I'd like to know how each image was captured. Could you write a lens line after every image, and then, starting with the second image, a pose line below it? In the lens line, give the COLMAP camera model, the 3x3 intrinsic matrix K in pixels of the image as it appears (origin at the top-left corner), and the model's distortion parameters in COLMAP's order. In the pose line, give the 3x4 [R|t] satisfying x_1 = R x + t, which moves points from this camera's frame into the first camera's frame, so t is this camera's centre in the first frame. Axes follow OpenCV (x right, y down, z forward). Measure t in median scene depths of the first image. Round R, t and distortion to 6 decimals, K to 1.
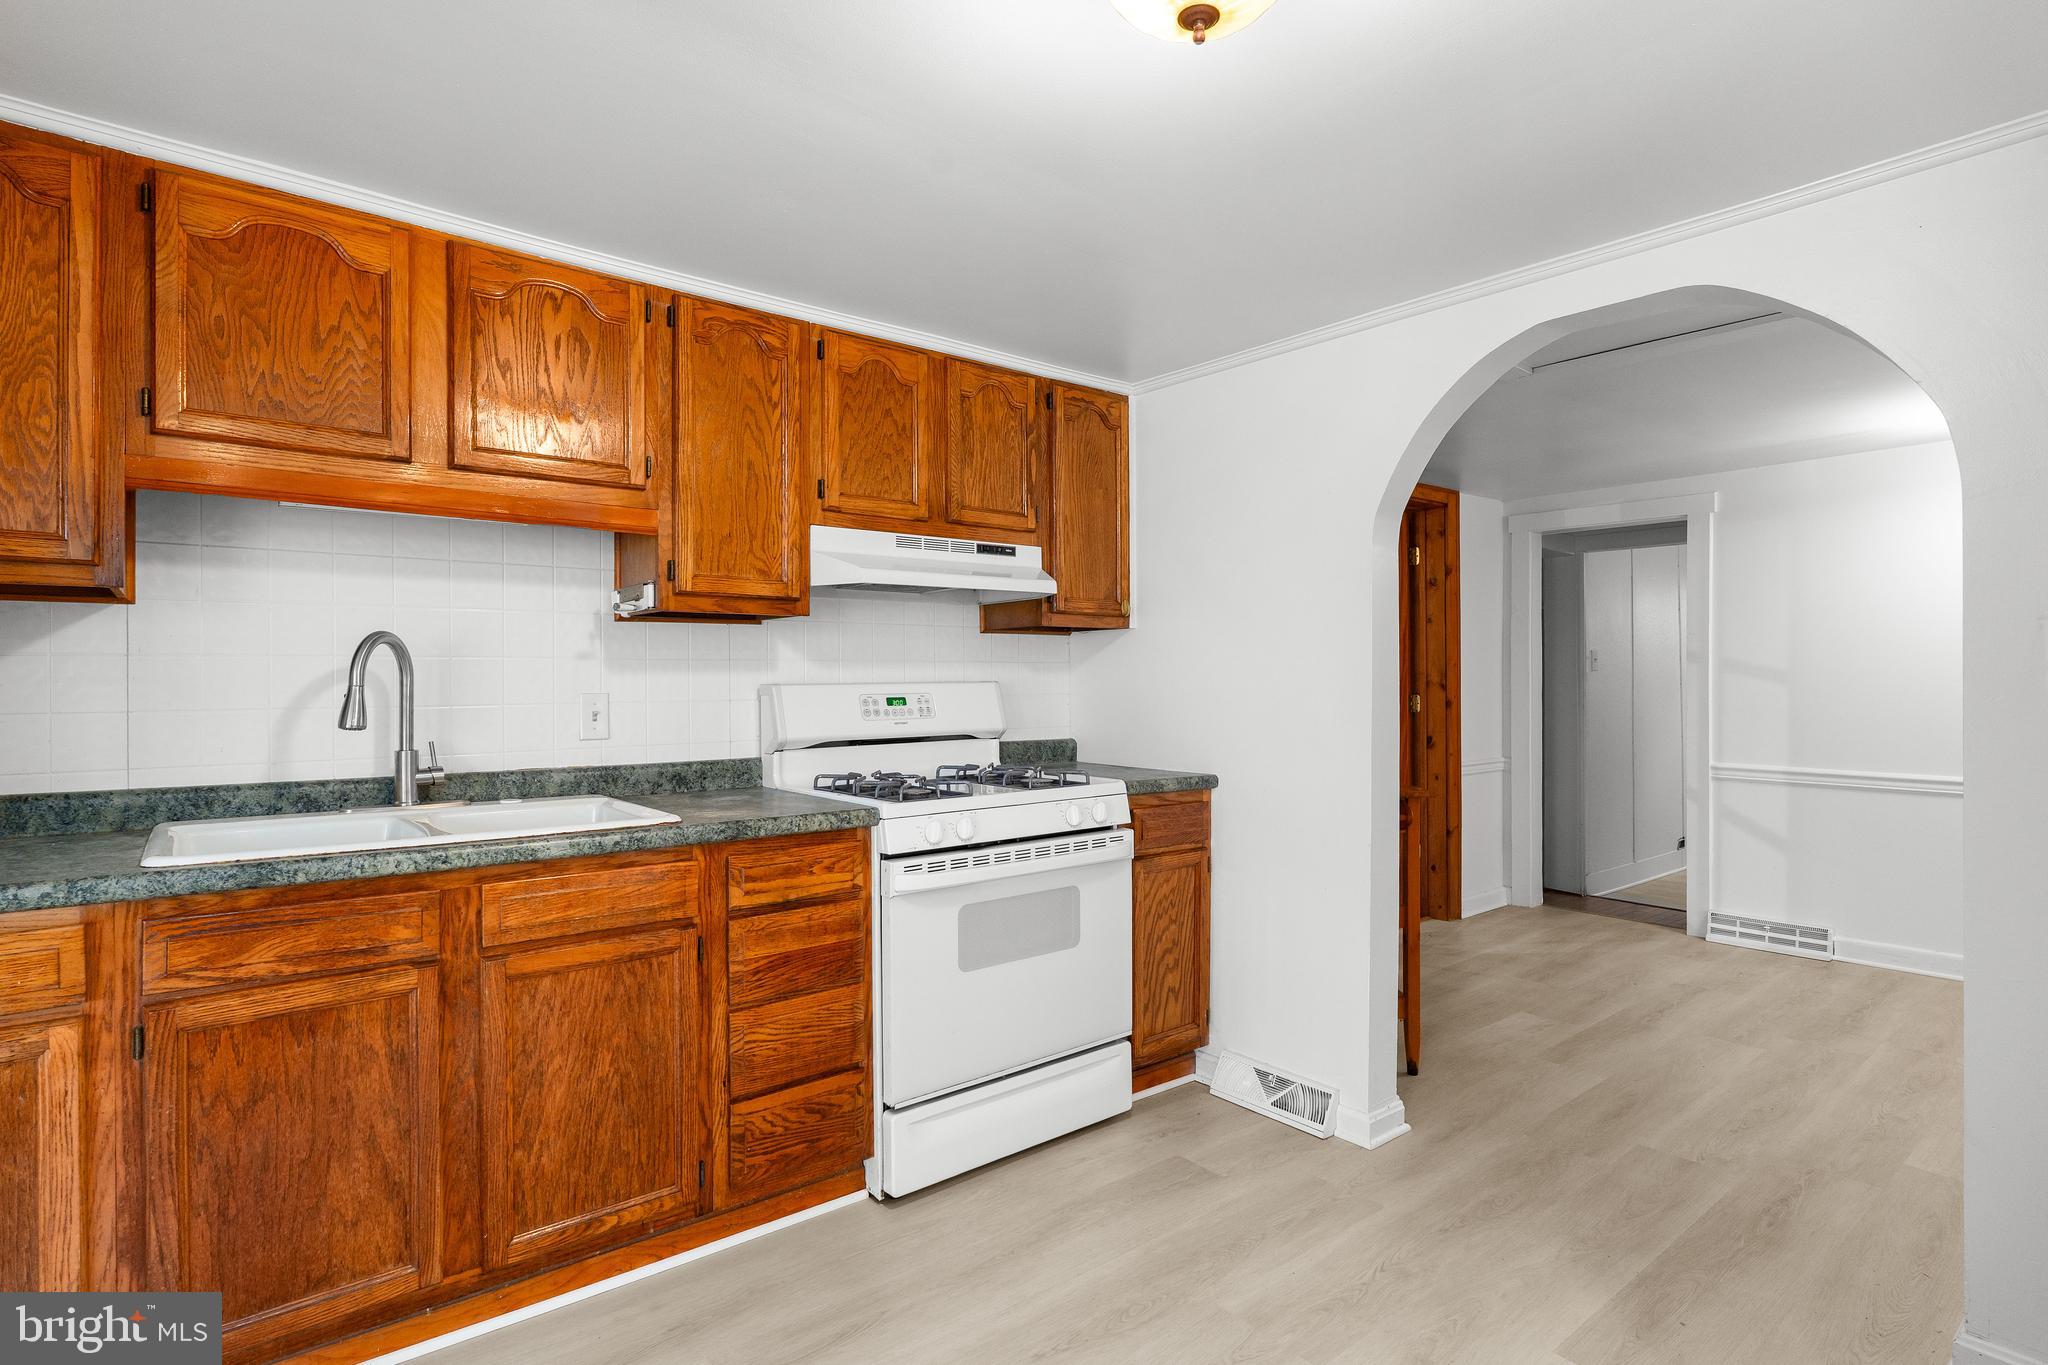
lens RADIAL K [[1055.0, 0, 1030.0], [0, 1055.0, 676.7], [0, 0, 1]] dist [-0.005821, -0.000277]
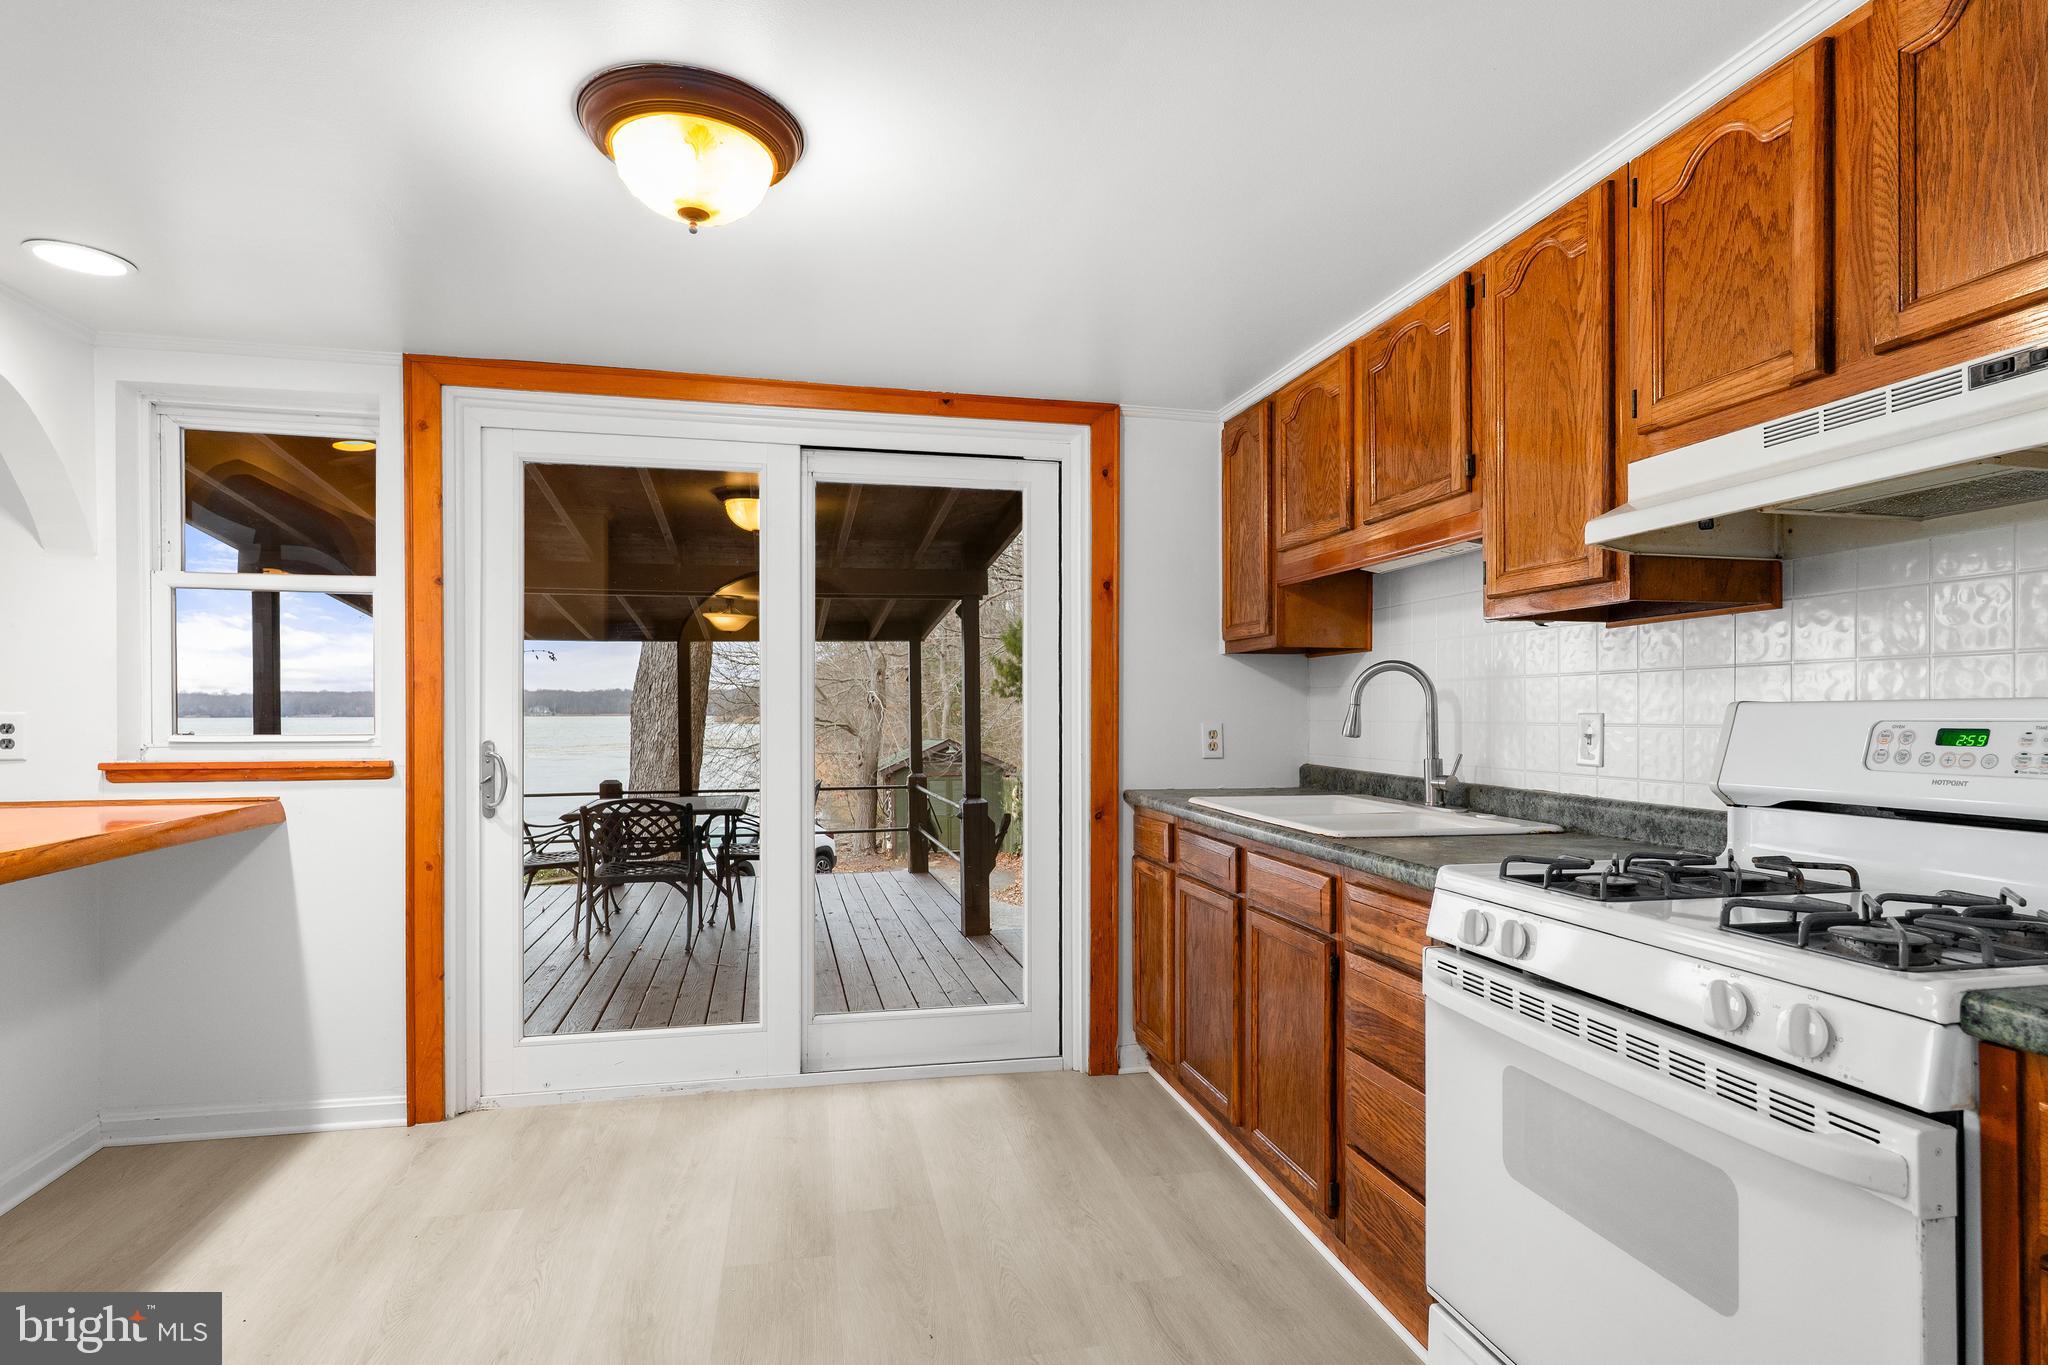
lens RADIAL K [[1035.1, 0, 1019.3], [0, 1035.1, 713.2], [0, 0, 1]] dist [0.001053, 0.000250]
pose [[-0.466105, 0.003110, -0.884724, 0.311447], [0.002739, 0.999994, 0.002072, 0.006675], [0.884725, -0.001458, -0.466111, 0.538653]]
